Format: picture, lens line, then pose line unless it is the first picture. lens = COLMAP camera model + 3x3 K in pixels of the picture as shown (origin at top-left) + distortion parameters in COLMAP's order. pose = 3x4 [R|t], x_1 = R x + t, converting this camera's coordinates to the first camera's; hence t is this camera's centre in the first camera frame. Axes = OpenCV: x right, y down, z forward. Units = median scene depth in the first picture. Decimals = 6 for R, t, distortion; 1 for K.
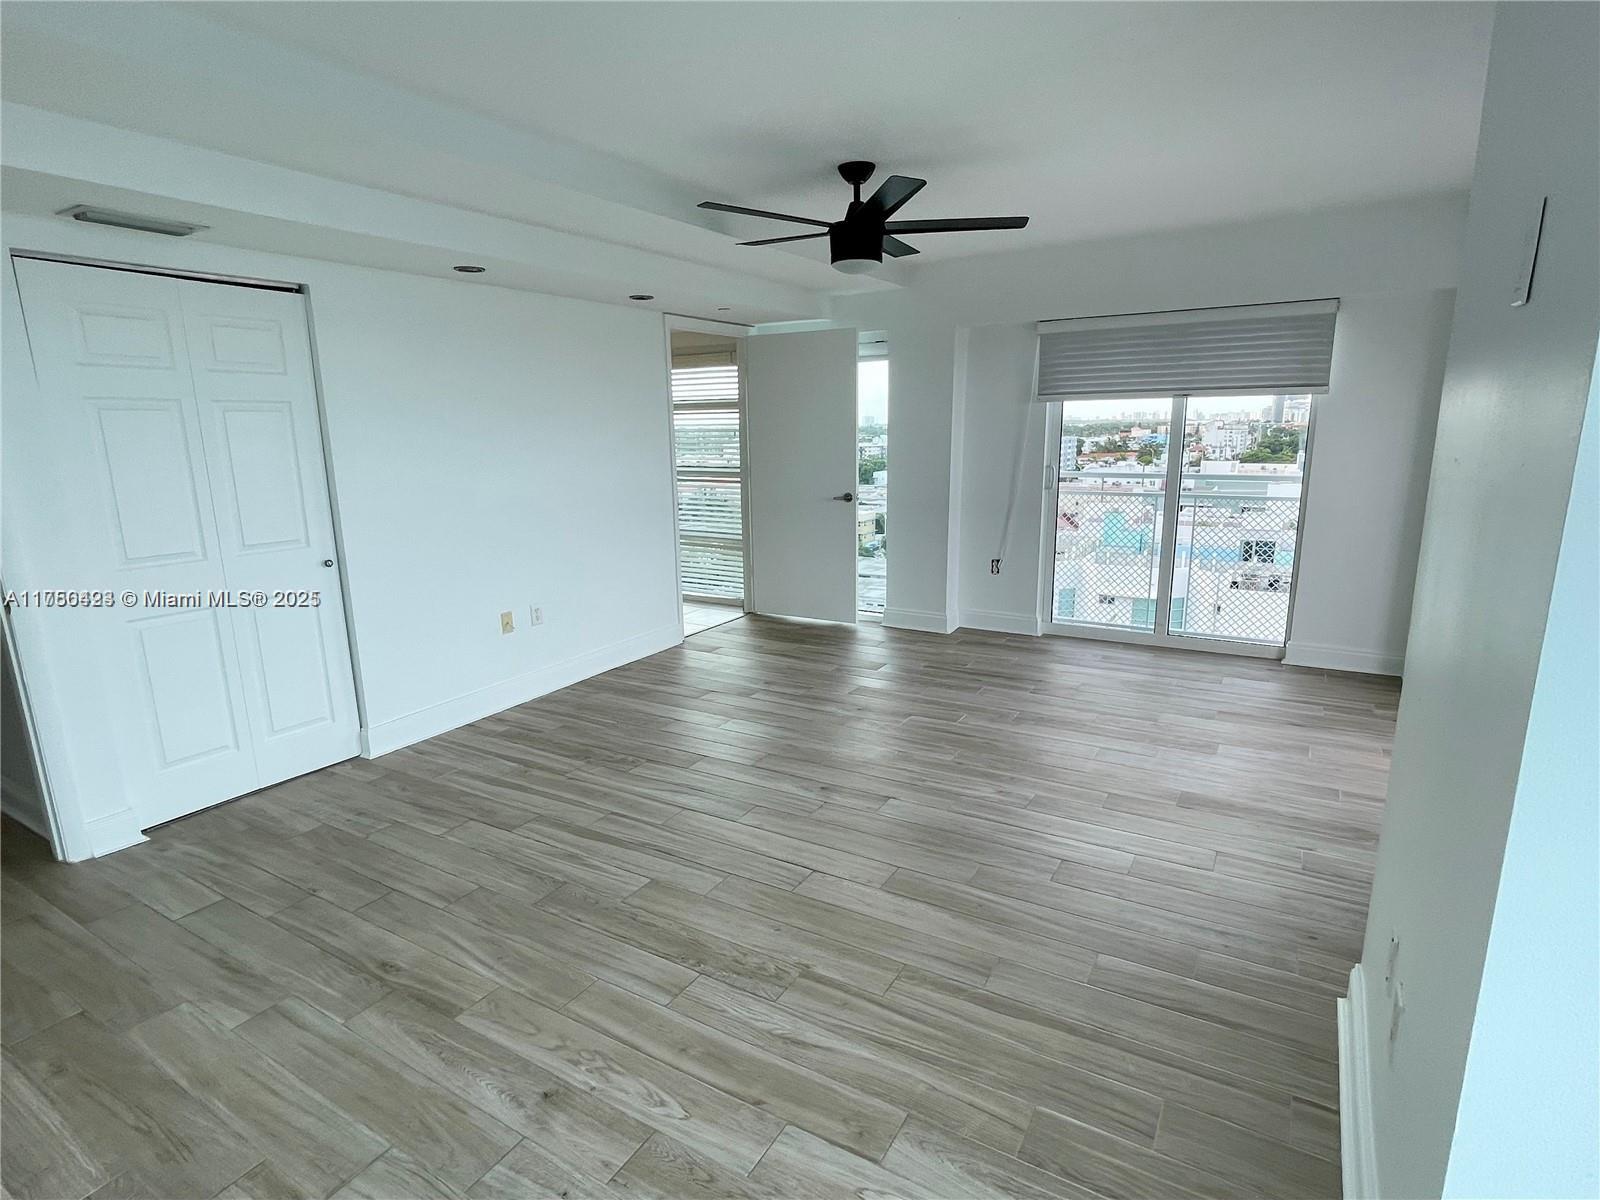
lens RADIAL K [[825.3, 0, 810.9], [0, 825.3, 598.0], [0, 0, 1]] dist [-0.003678, 0.002851]
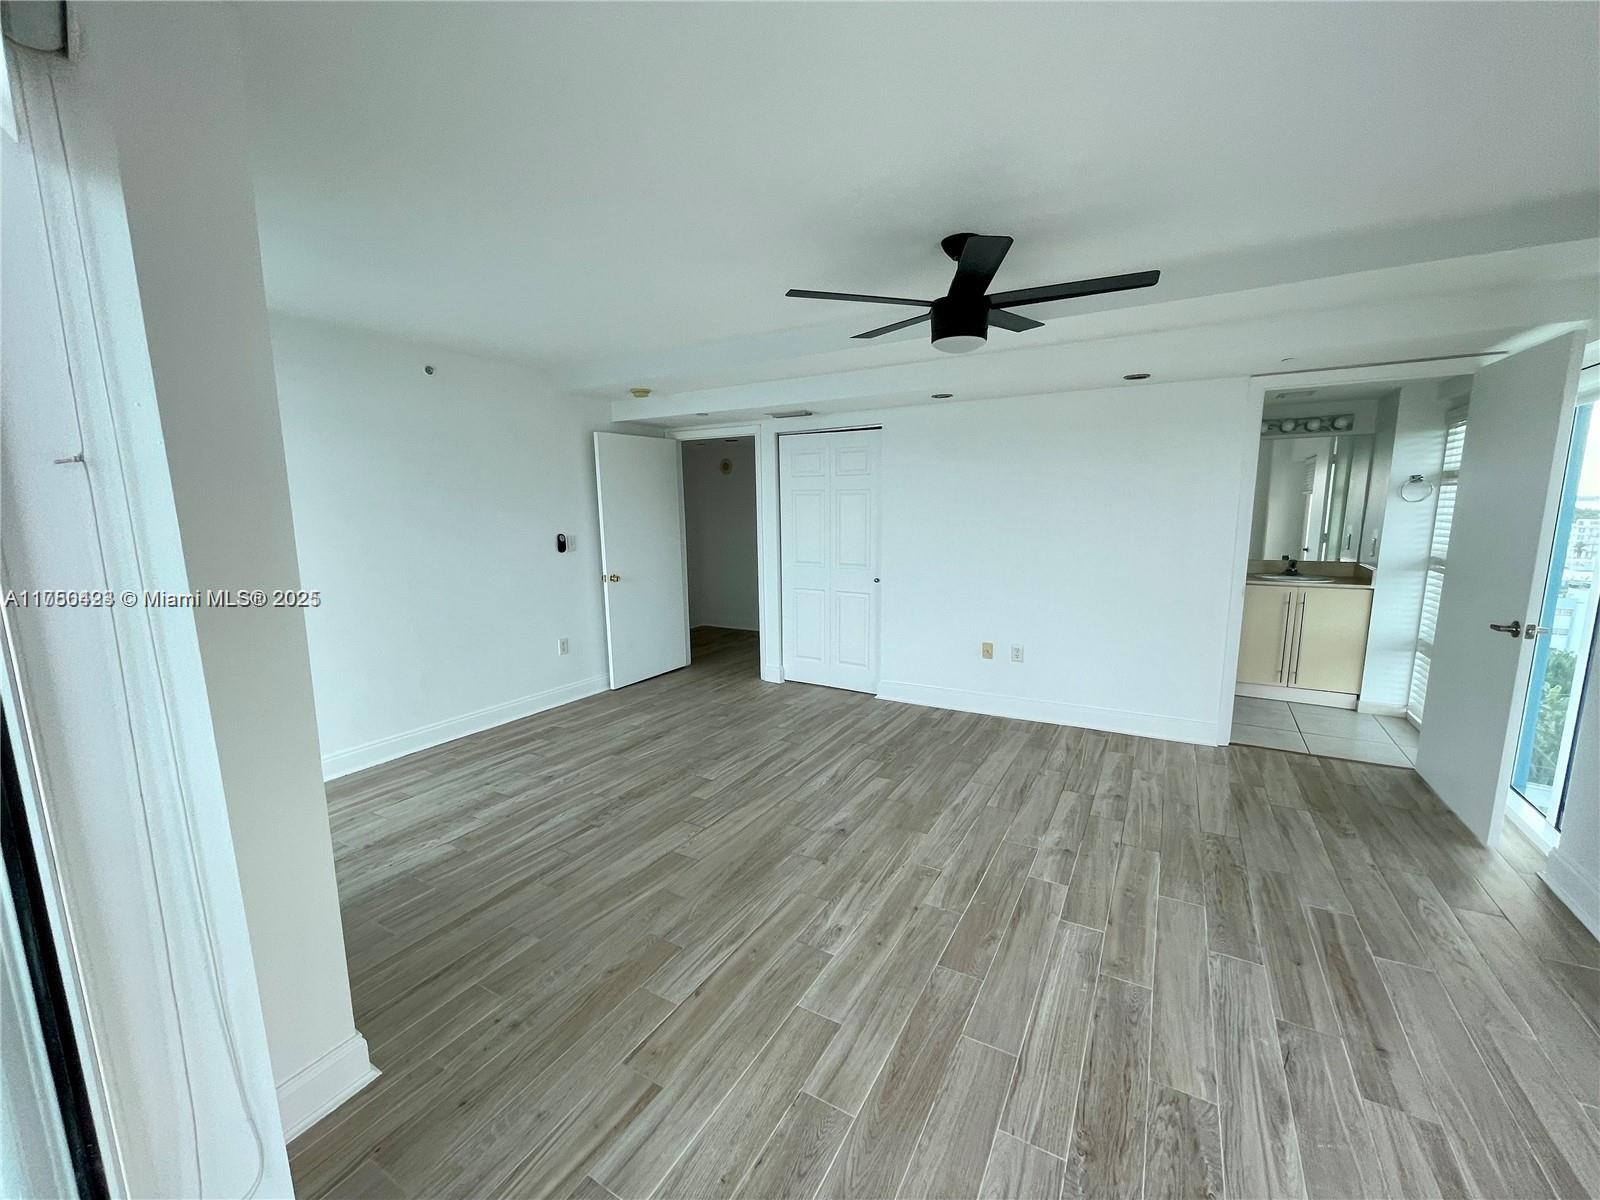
lens RADIAL K [[650.2, 0, 796.7], [0, 650.2, 611.0], [0, 0, 1]] dist [-0.003372, 0.001378]
pose [[0.011588, 0.179344, -0.983718, 0.856099], [-0.197561, 0.964802, 0.173568, -0.202782], [0.980222, 0.192333, 0.046611, 0.868148]]
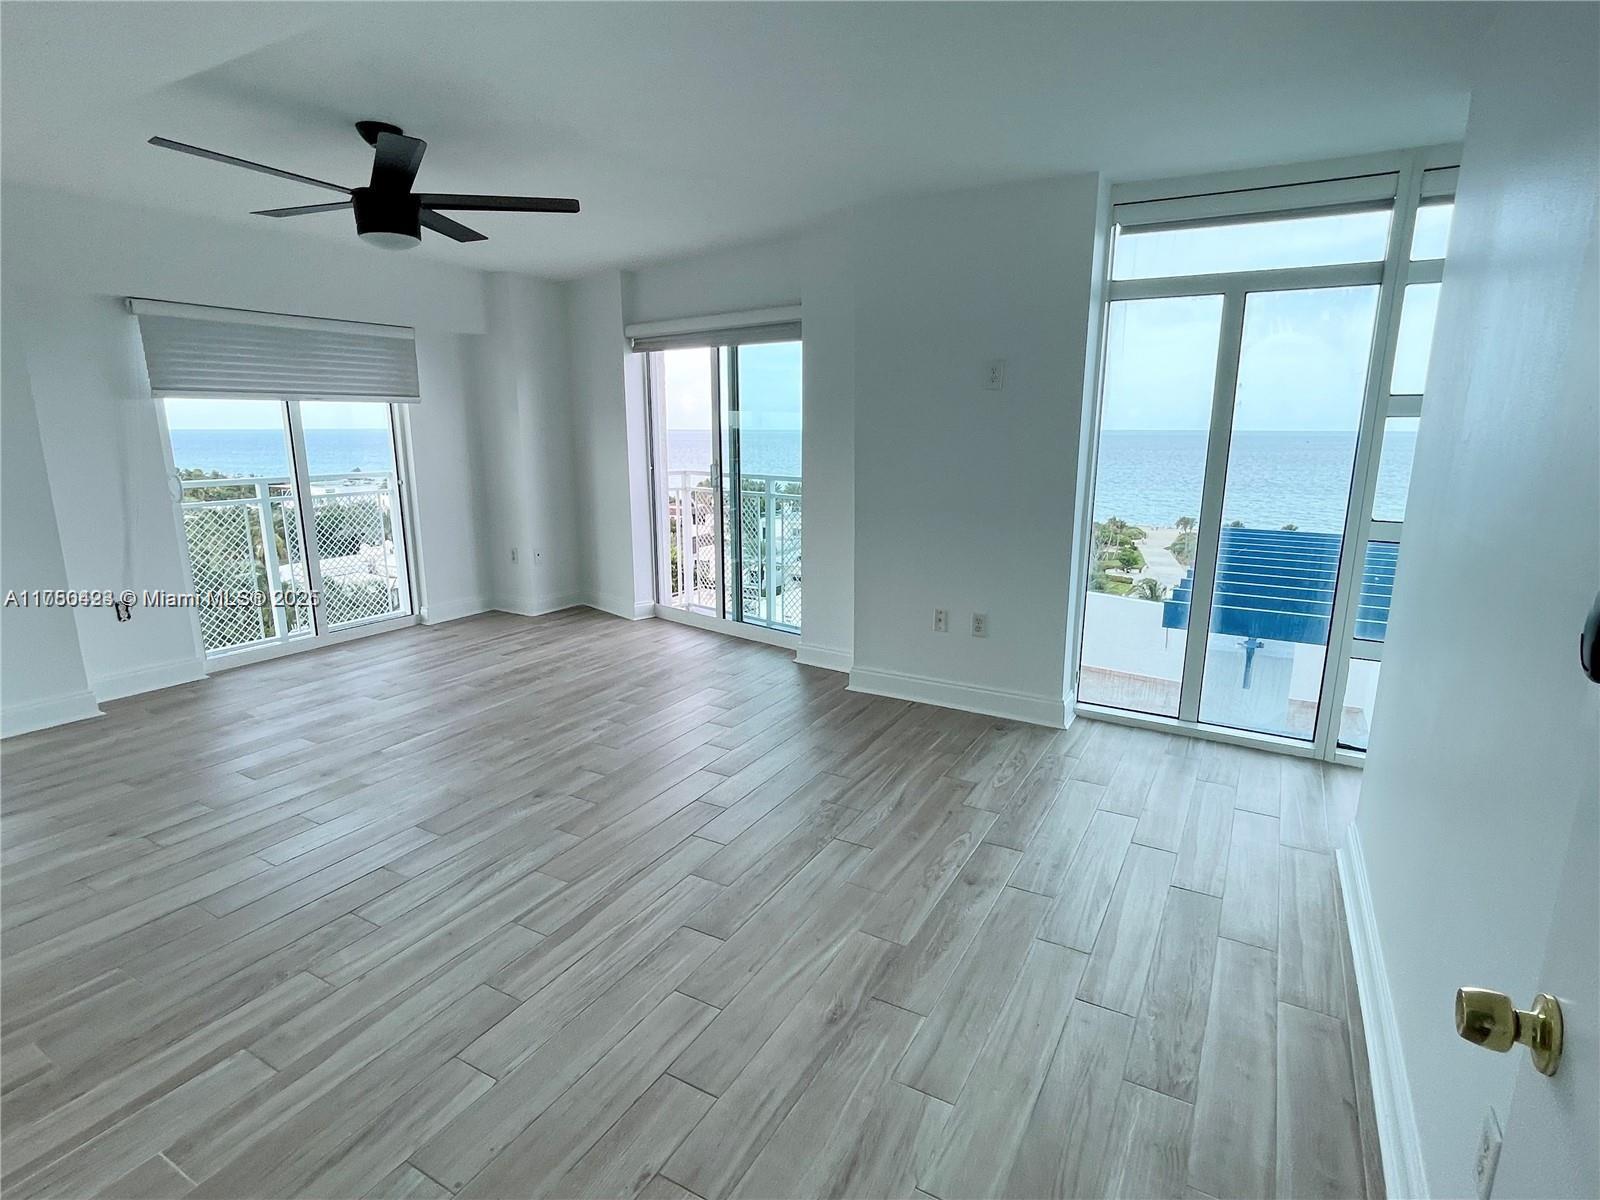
lens RADIAL K [[825.3, 0, 790.3], [0, 825.3, 592.7], [0, 0, 1]] dist [-0.003678, 0.002851]
pose [[-0.009766, -0.183029, 0.983059, -0.919905], [0.205971, 0.961656, 0.181090, -0.114035], [-0.978509, 0.204251, 0.028307, 0.655915]]
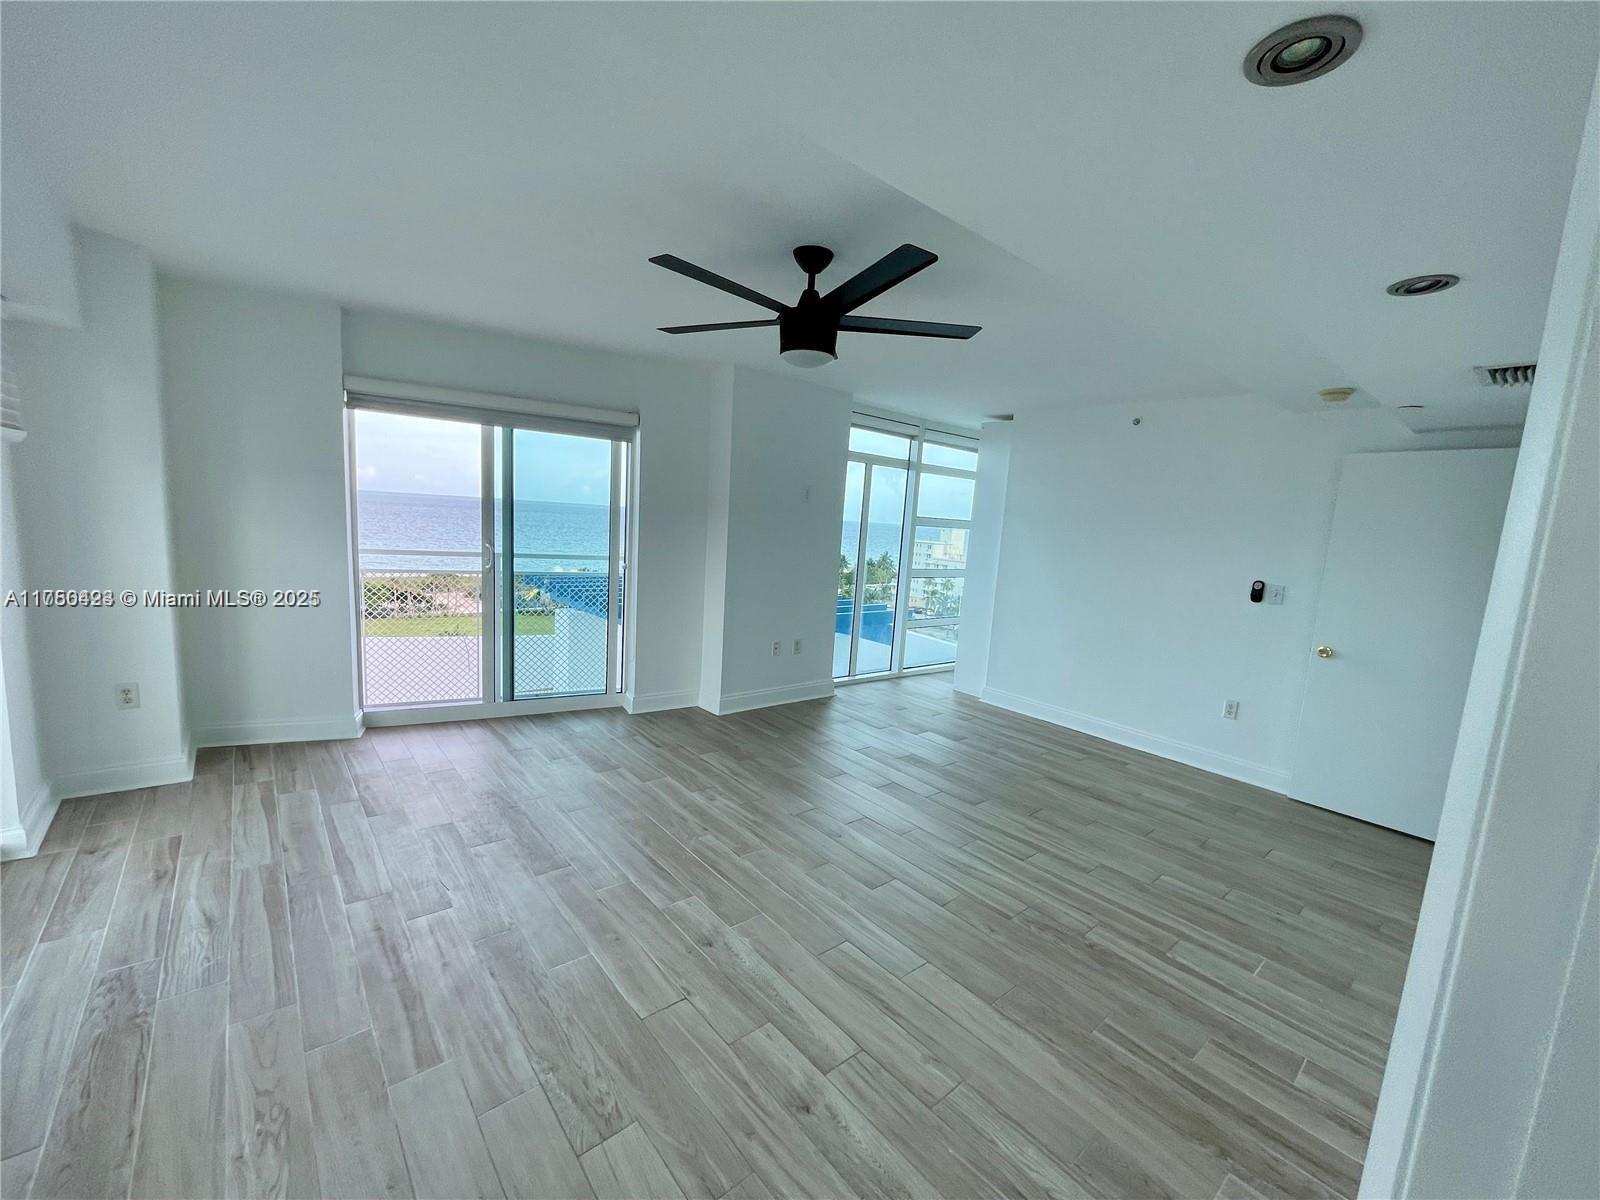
lens RADIAL K [[650.2, 0, 801.1], [0, 650.2, 595.0], [0, 0, 1]] dist [-0.003372, 0.001378]
pose [[-0.945617, -0.083750, 0.314316, -0.199001], [0.018552, 0.950828, 0.309164, -0.387307], [-0.324753, 0.298182, -0.897565, 1.793798]]
